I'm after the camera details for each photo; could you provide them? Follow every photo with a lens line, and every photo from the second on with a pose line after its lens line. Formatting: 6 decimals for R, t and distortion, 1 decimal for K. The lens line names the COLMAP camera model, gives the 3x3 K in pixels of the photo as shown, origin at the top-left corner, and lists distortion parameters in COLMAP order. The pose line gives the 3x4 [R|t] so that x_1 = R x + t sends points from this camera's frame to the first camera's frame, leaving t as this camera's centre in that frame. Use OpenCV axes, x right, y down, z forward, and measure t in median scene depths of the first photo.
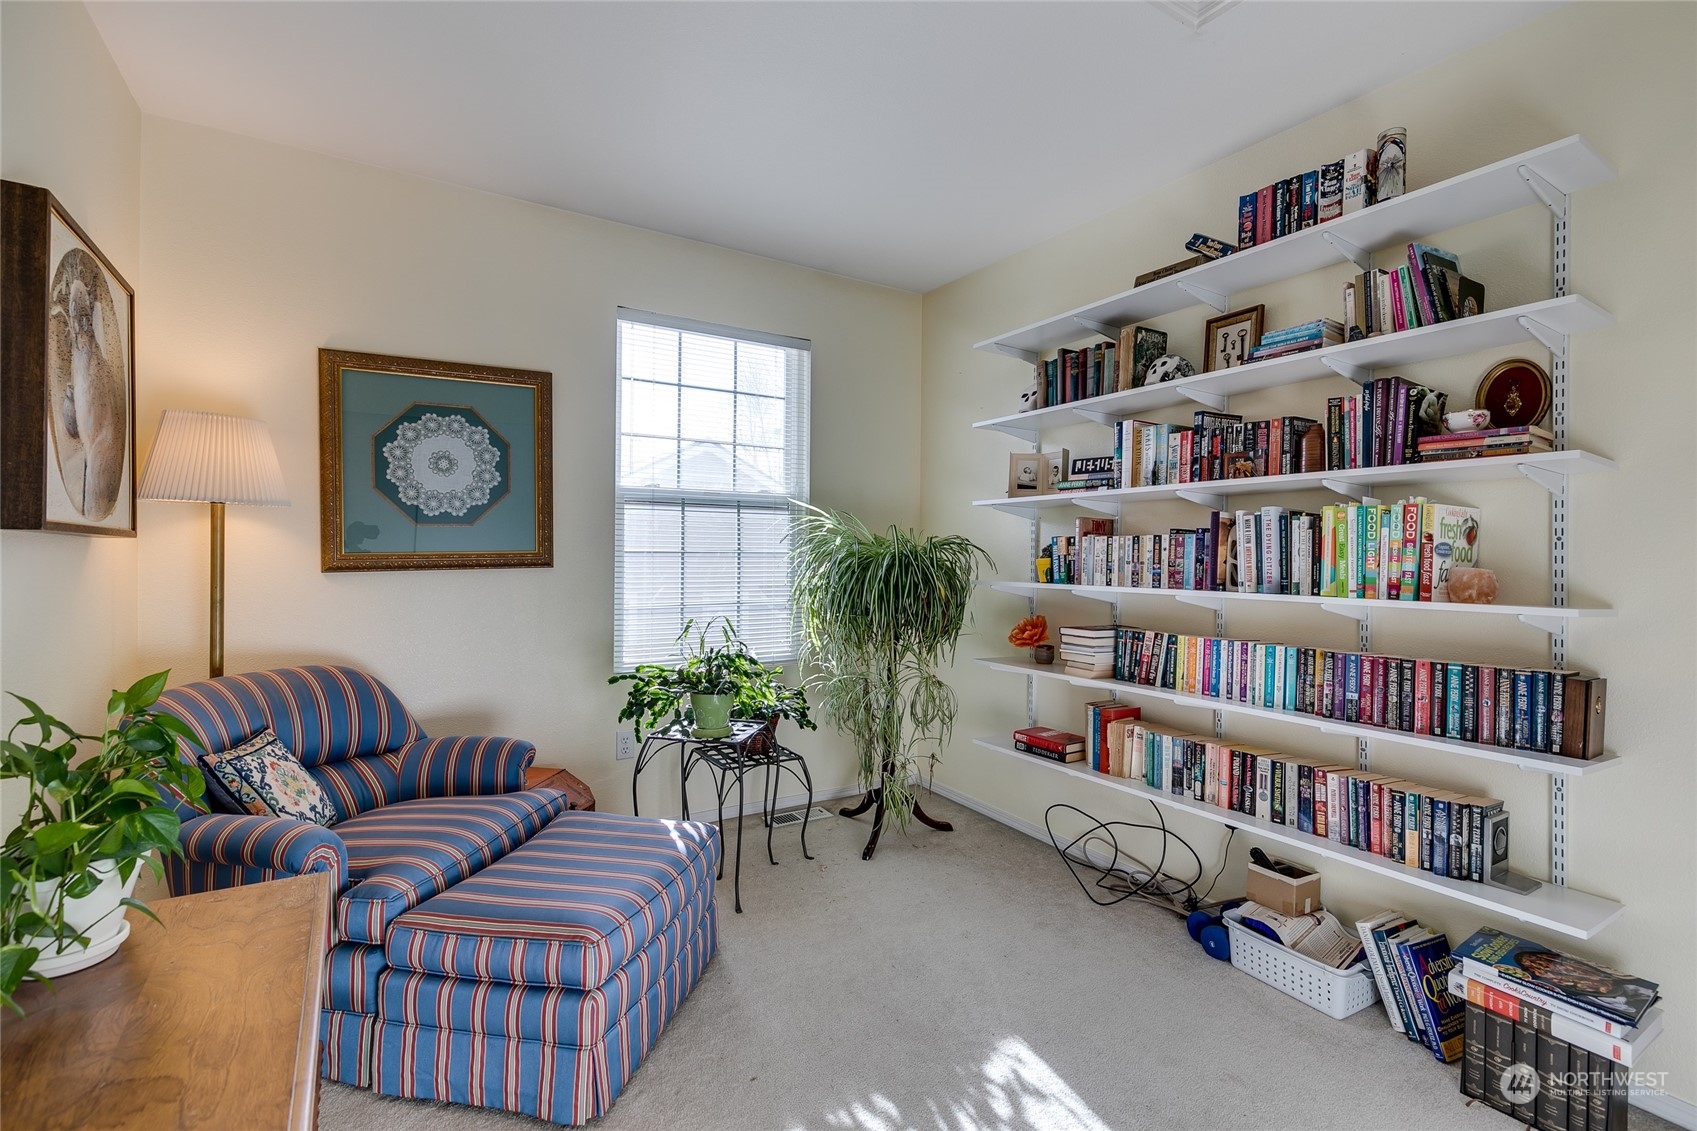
lens RADIAL K [[759.1, 0, 843.1], [0, 759.1, 556.3], [0, 0, 1]] dist [0.001974, 0.000260]
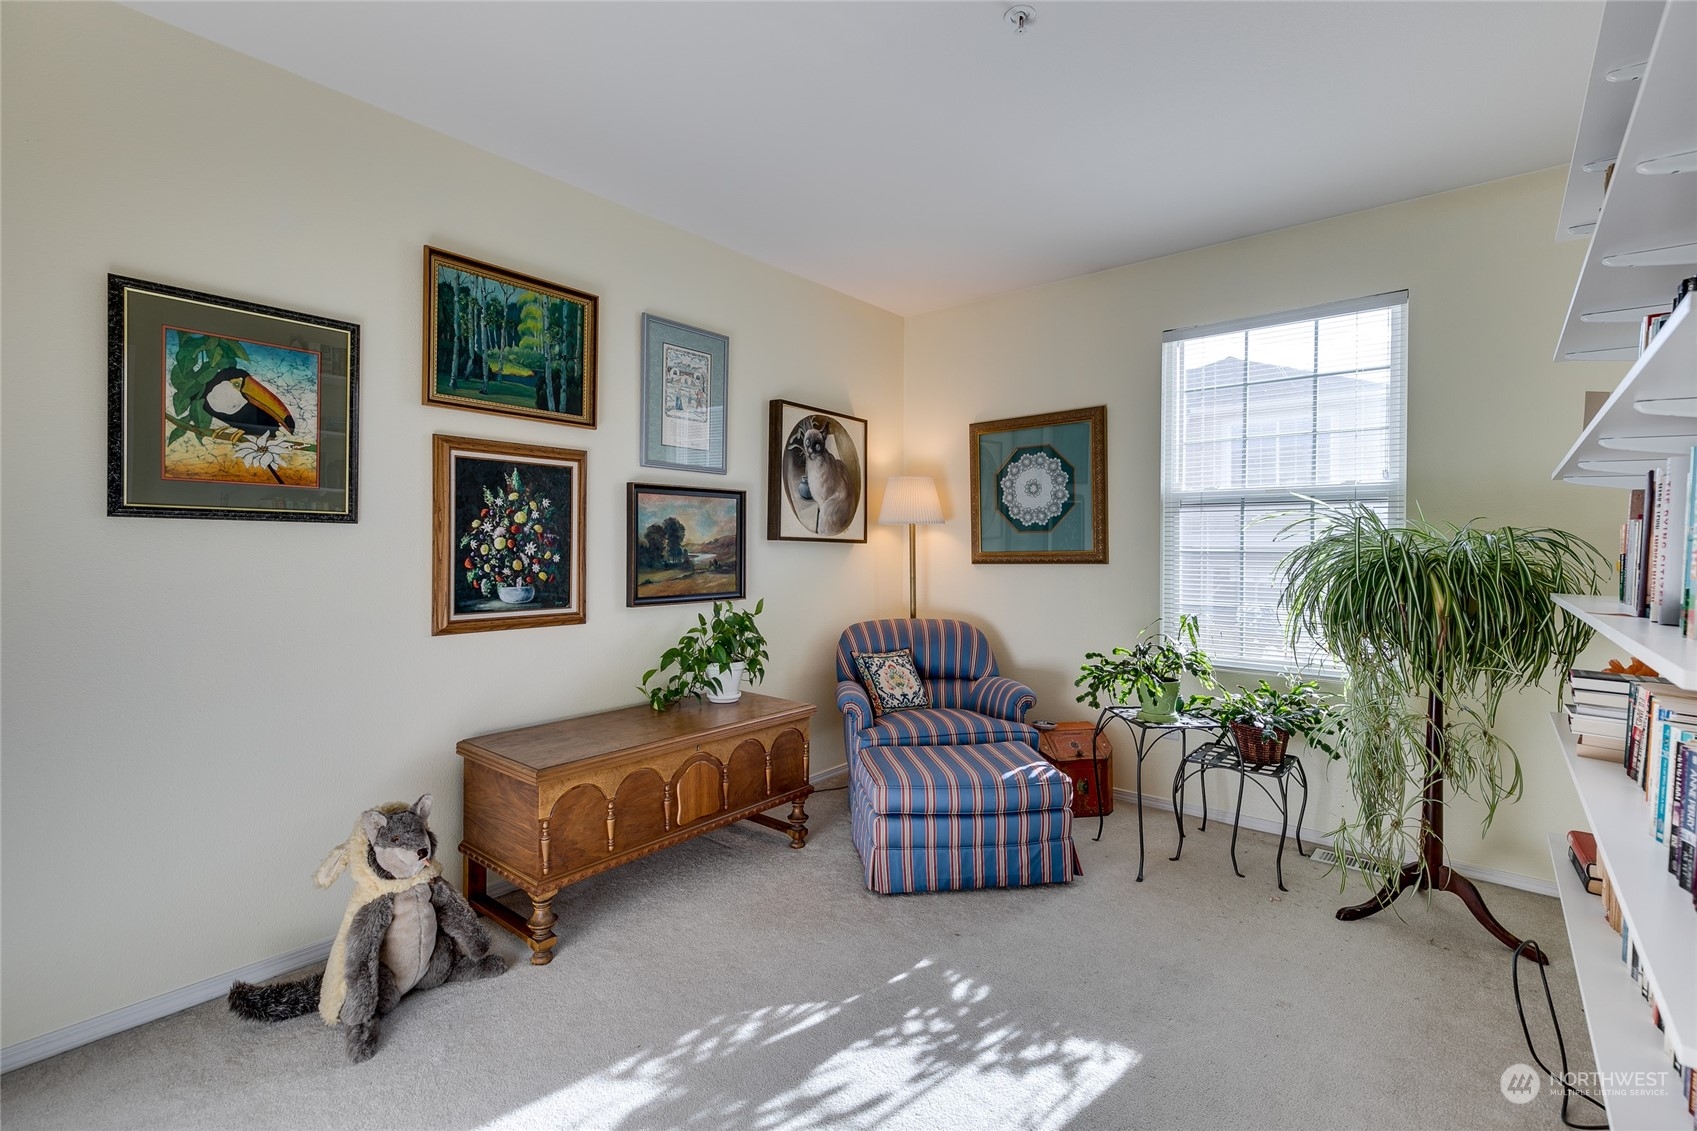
lens RADIAL K [[759.1, 0, 843.1], [0, 759.1, 556.3], [0, 0, 1]] dist [0.001974, 0.000260]
pose [[0.306474, 0.004639, -0.951868, 0.718129], [-0.012089, 0.999926, 0.000981, 0.006487], [0.951802, 0.011207, 0.306507, 0.244079]]
